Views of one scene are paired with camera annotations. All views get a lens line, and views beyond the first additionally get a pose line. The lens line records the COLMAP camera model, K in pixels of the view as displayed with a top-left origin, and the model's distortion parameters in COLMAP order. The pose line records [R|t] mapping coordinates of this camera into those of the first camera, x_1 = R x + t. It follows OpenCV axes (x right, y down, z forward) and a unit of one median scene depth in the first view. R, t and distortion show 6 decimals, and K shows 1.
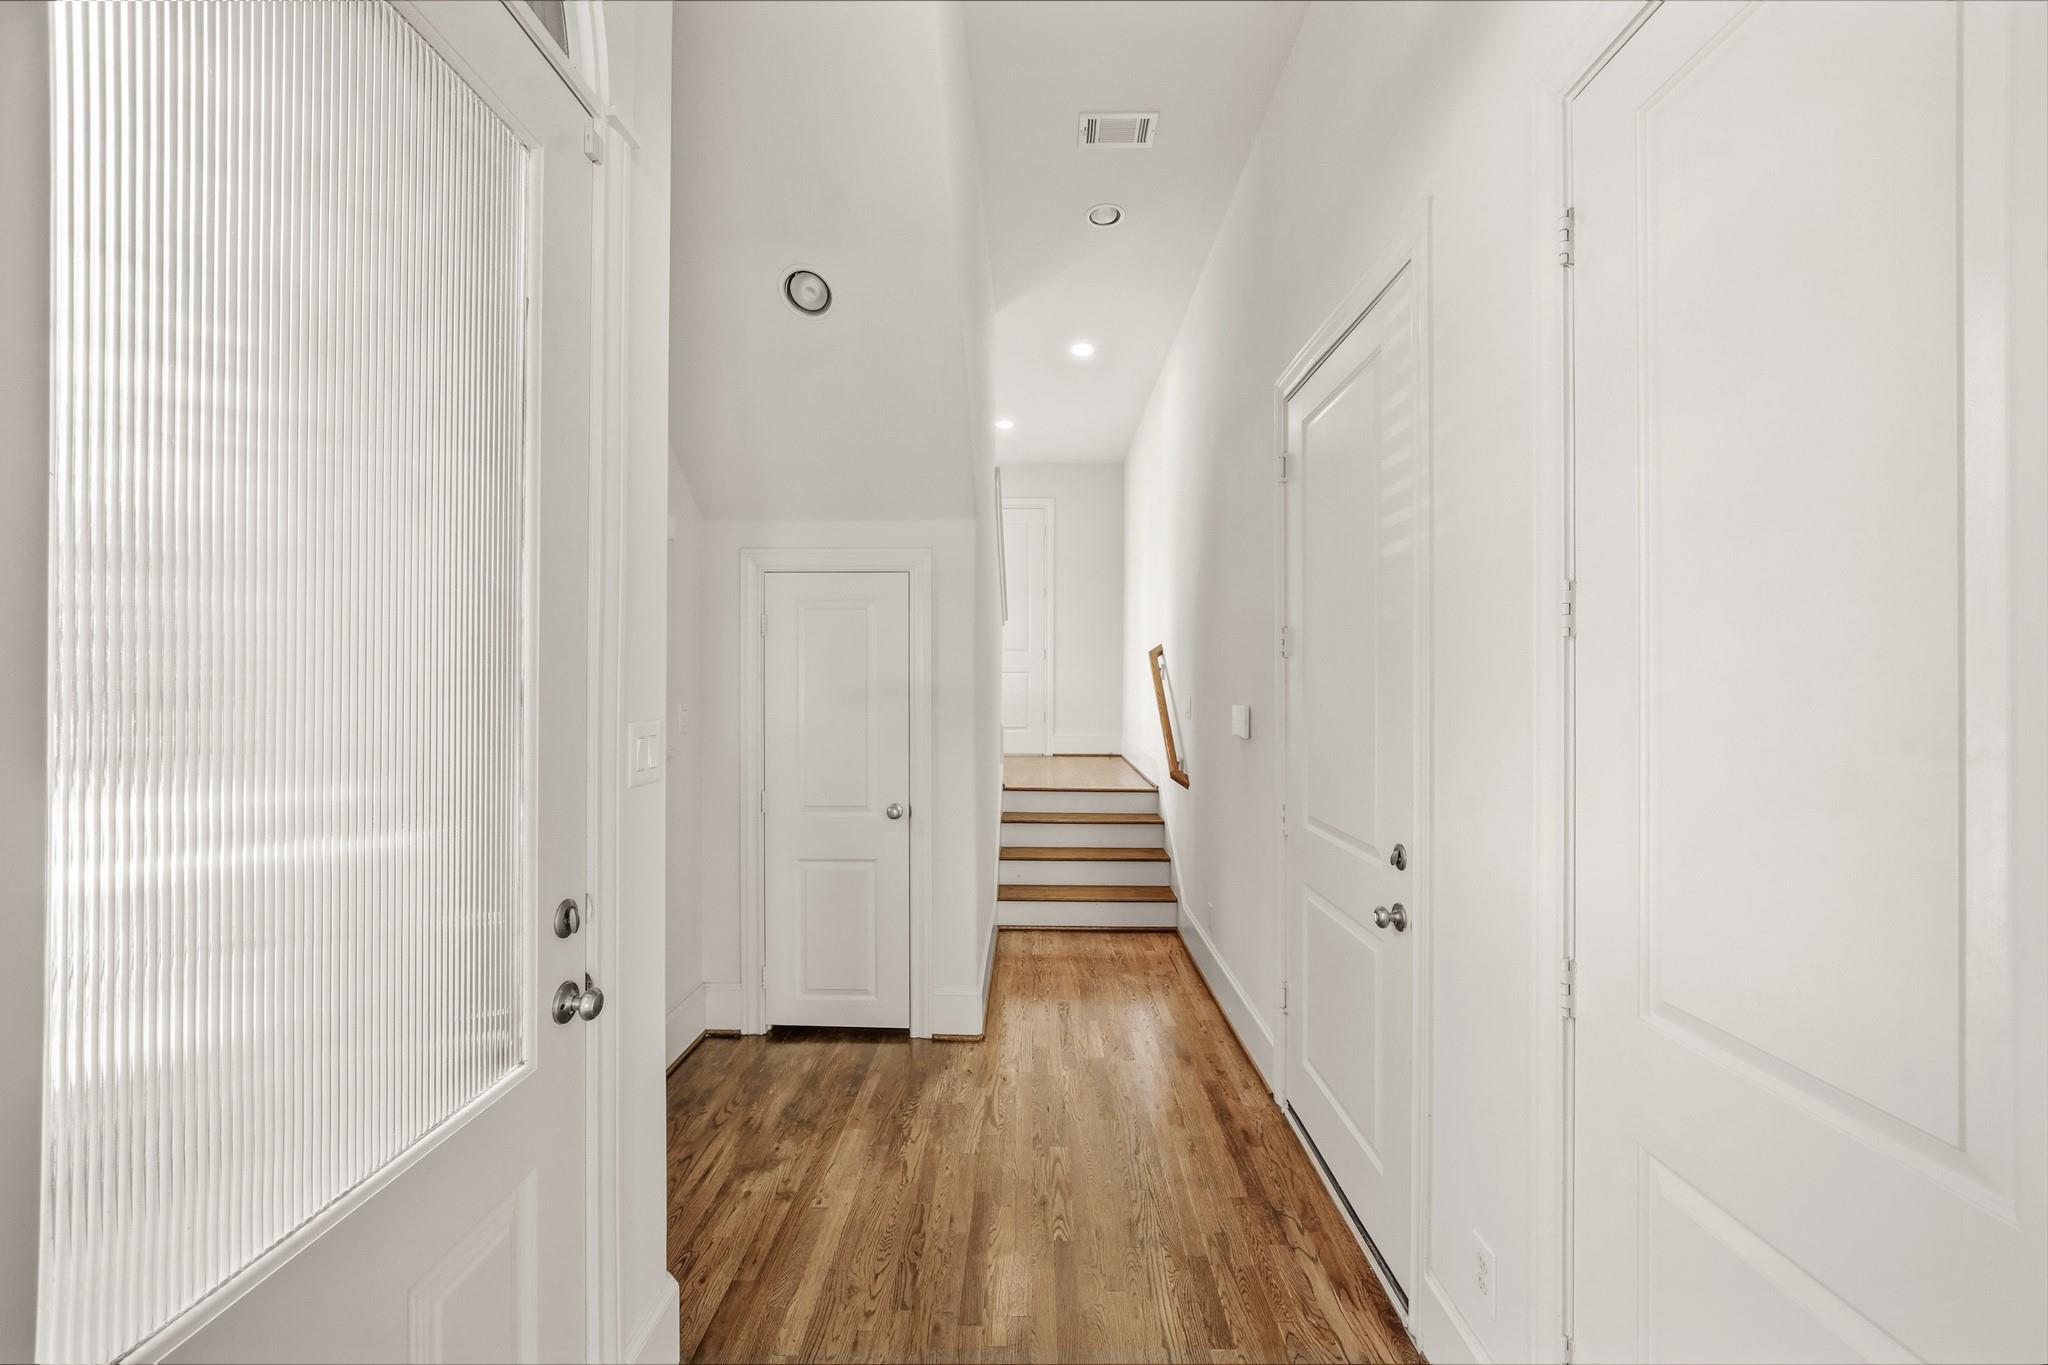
lens RADIAL K [[810.3, 0, 1020.9], [0, 810.3, 690.2], [0, 0, 1]] dist [-0.002817, 0.000075]
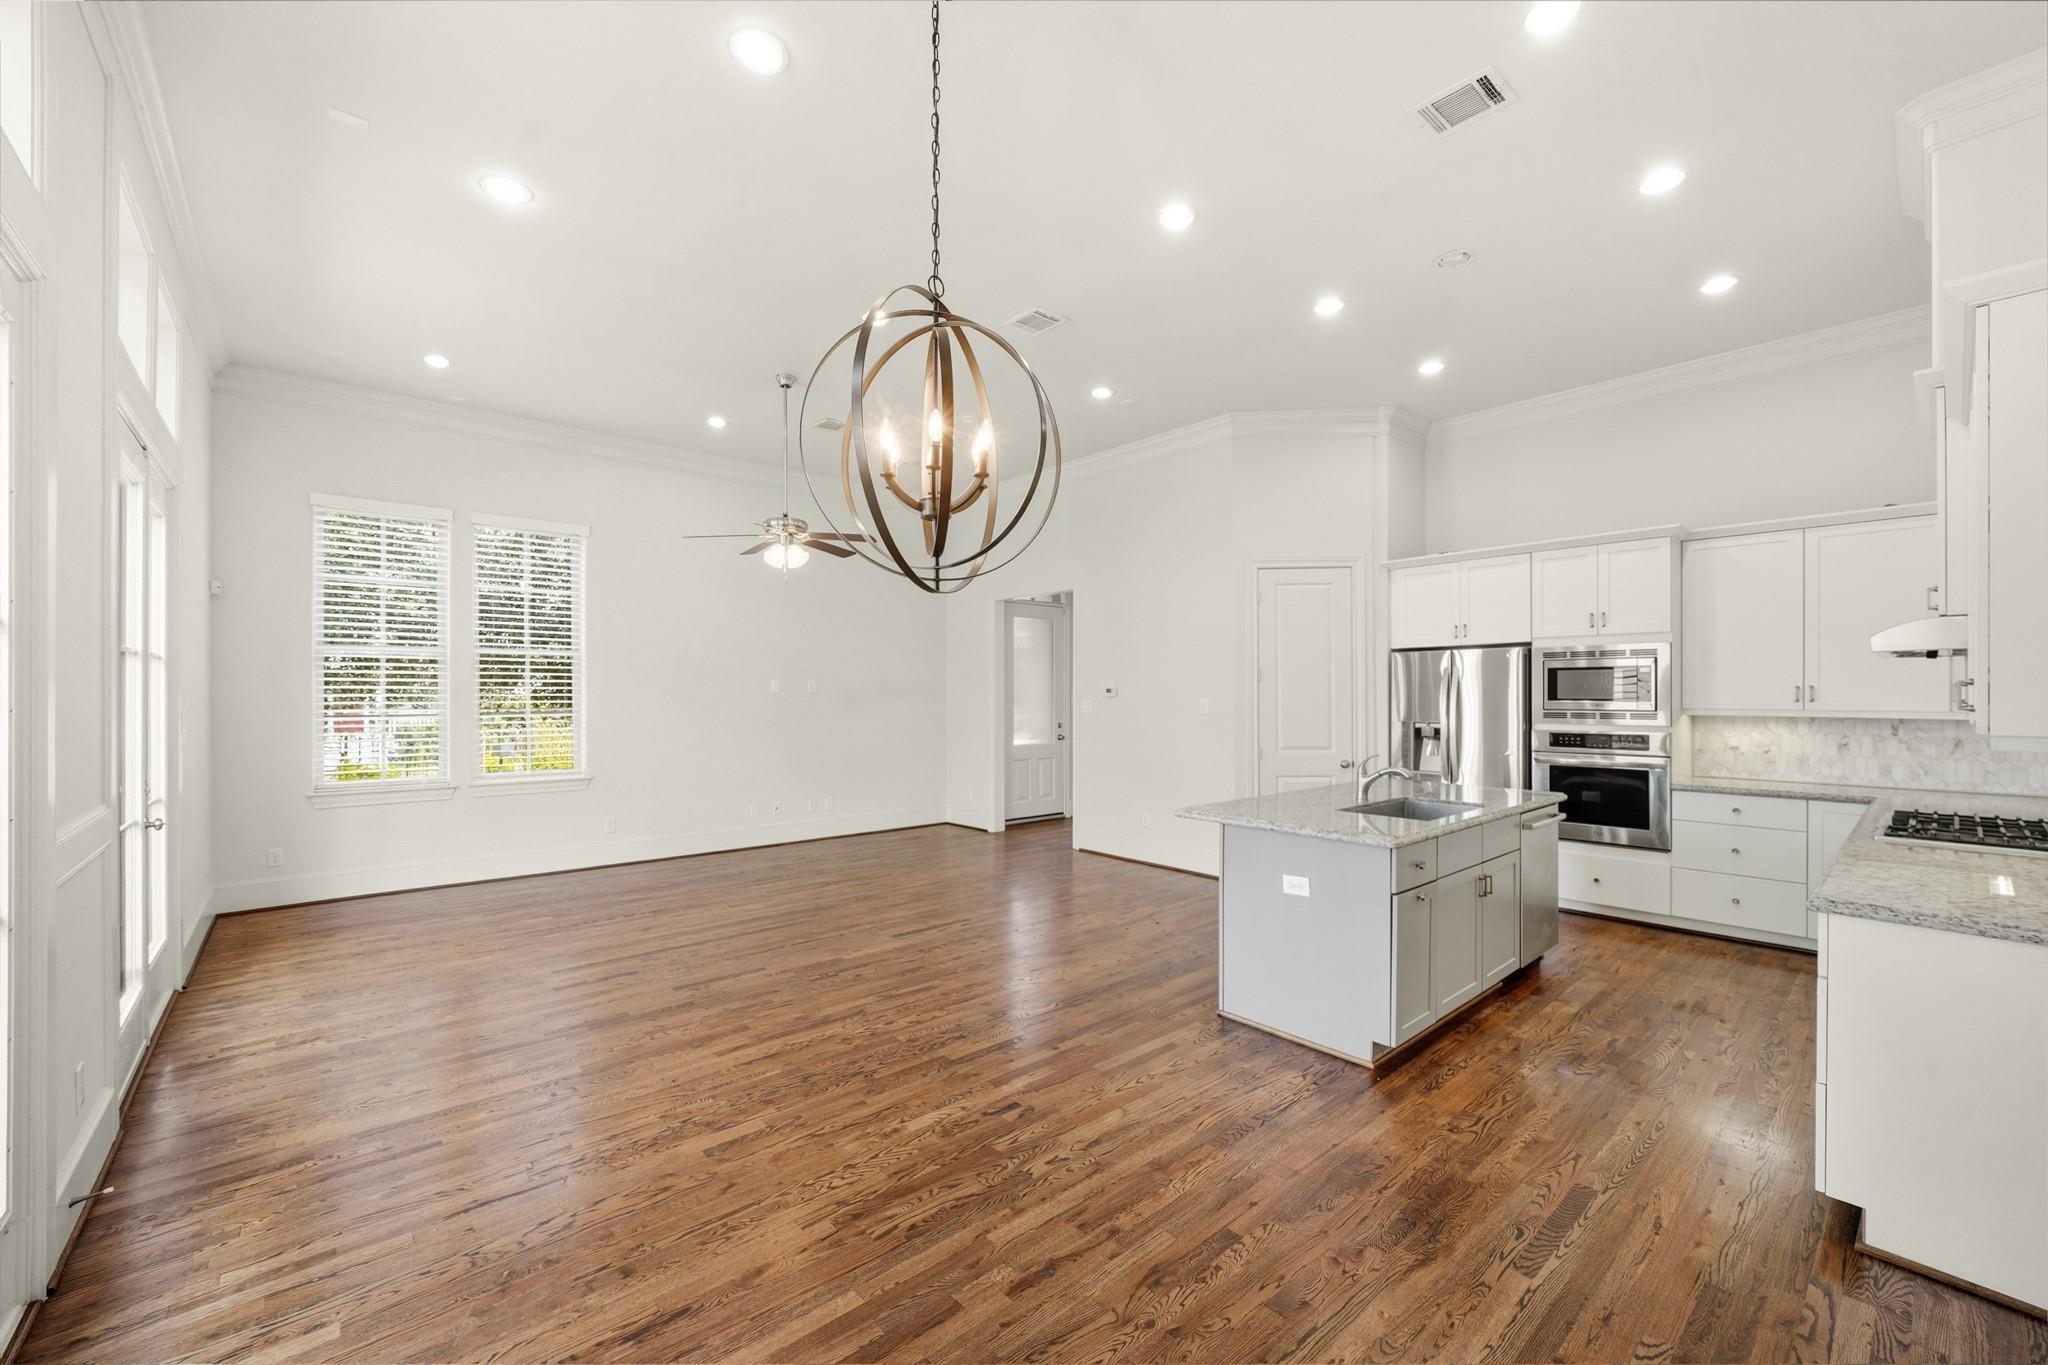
lens RADIAL K [[810.3, 0, 1020.9], [0, 810.3, 690.2], [0, 0, 1]] dist [-0.002817, 0.000075]
pose [[0.678170, -0.006945, -0.734873, 2.547368], [0.001591, 0.999967, -0.007982, 0.022471], [0.734904, 0.004244, 0.678158, -2.327093]]
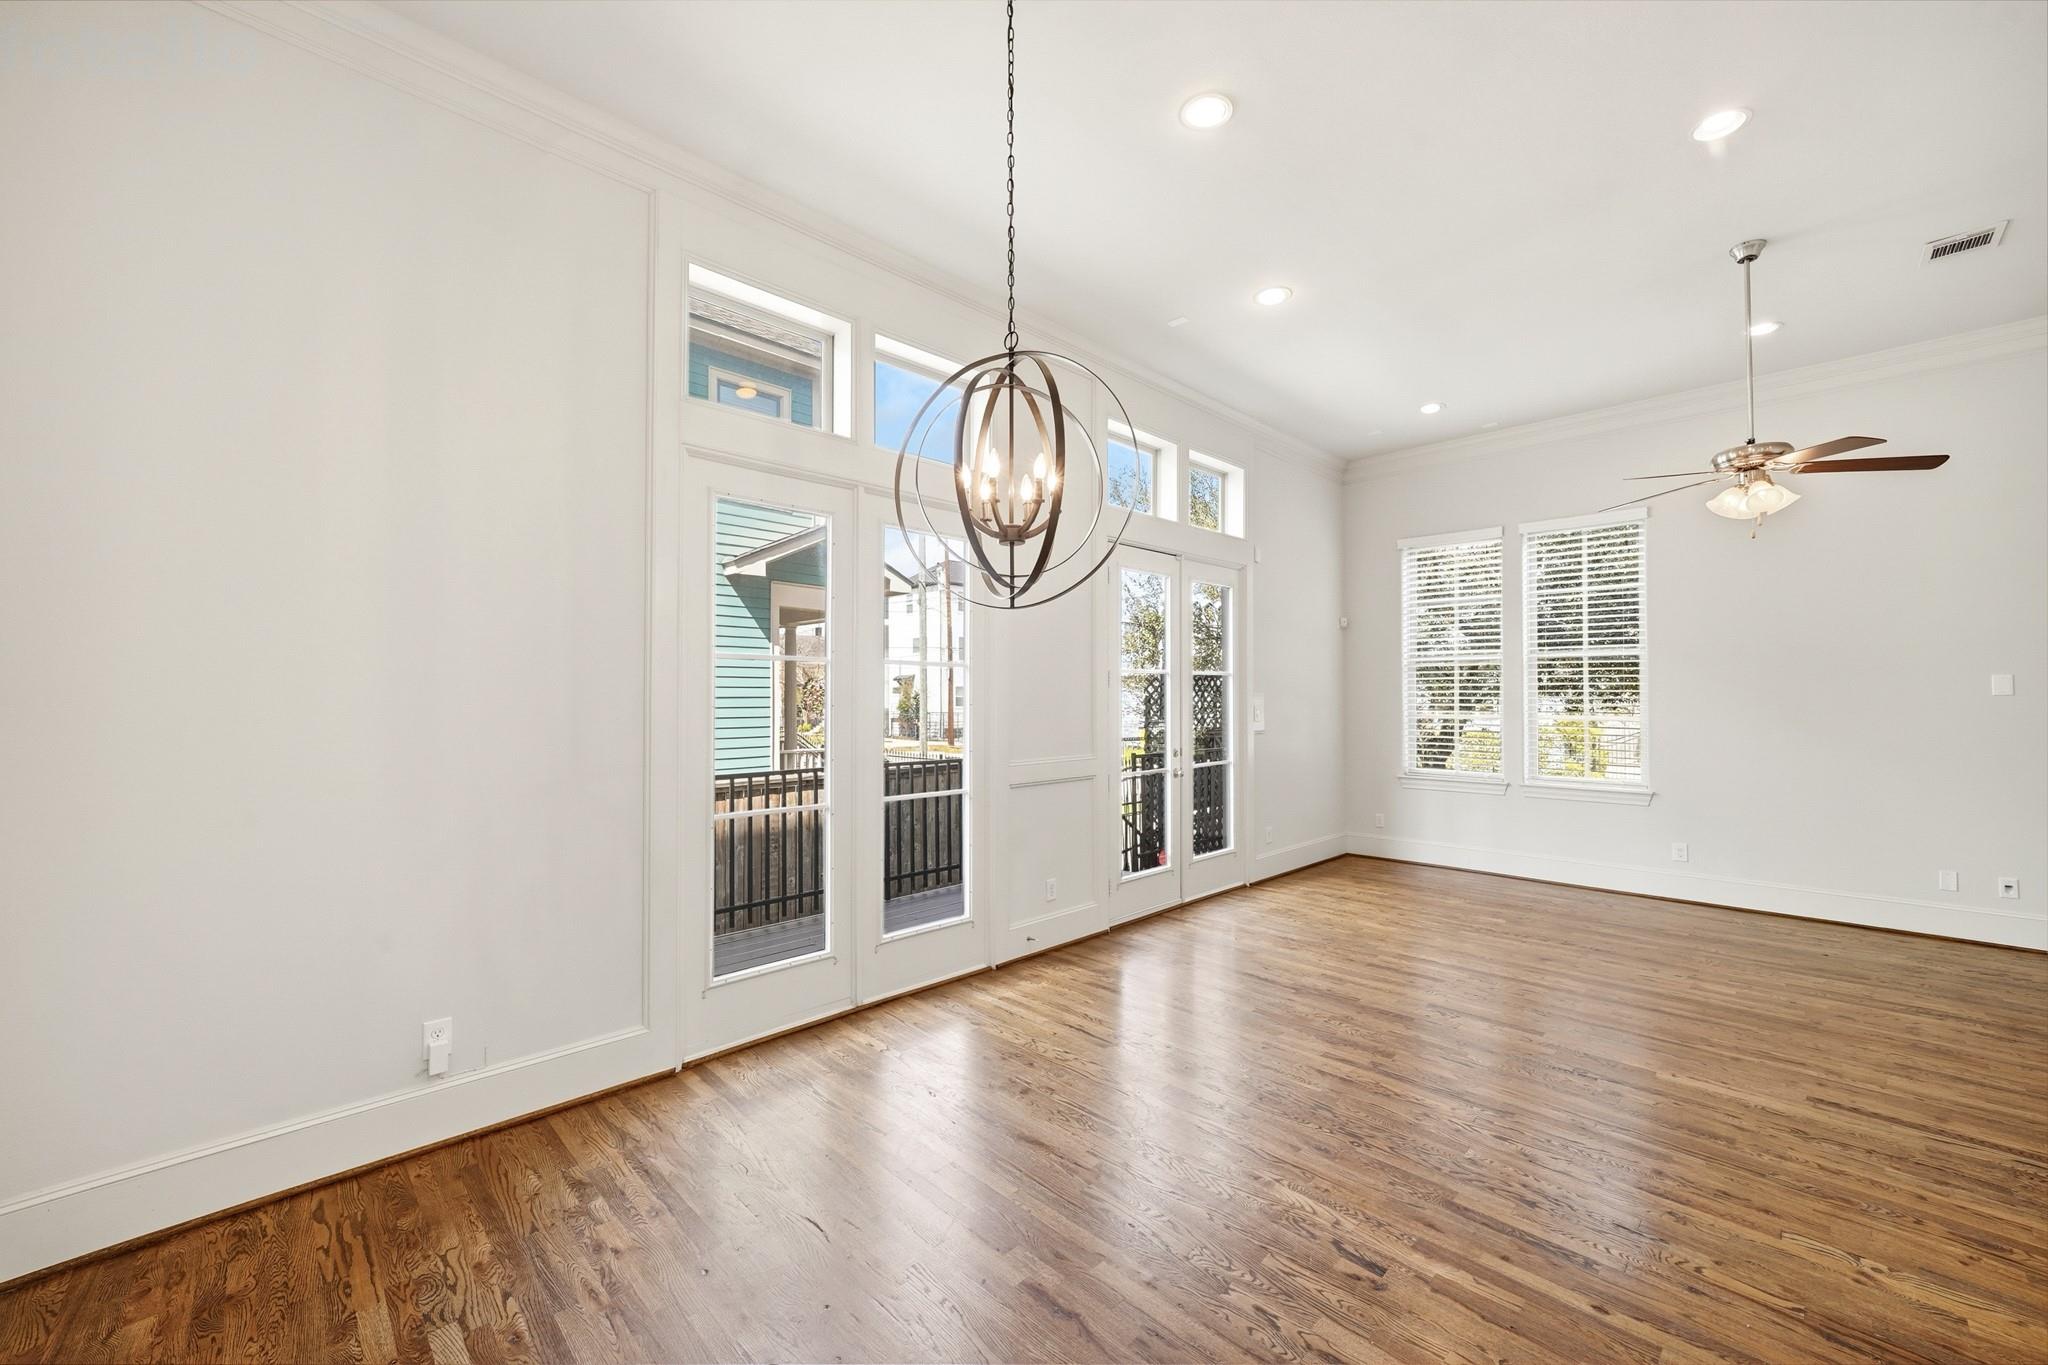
lens RADIAL K [[802.2, 0, 1024.0], [0, 802.2, 682.5], [0, 0, 1]] dist [0.001331, 0.000062]
pose [[-0.691412, -0.016302, -0.722277, 2.543894], [-0.001944, 0.999784, -0.020704, 0.021306], [0.722458, -0.012911, -0.691294, -1.163760]]
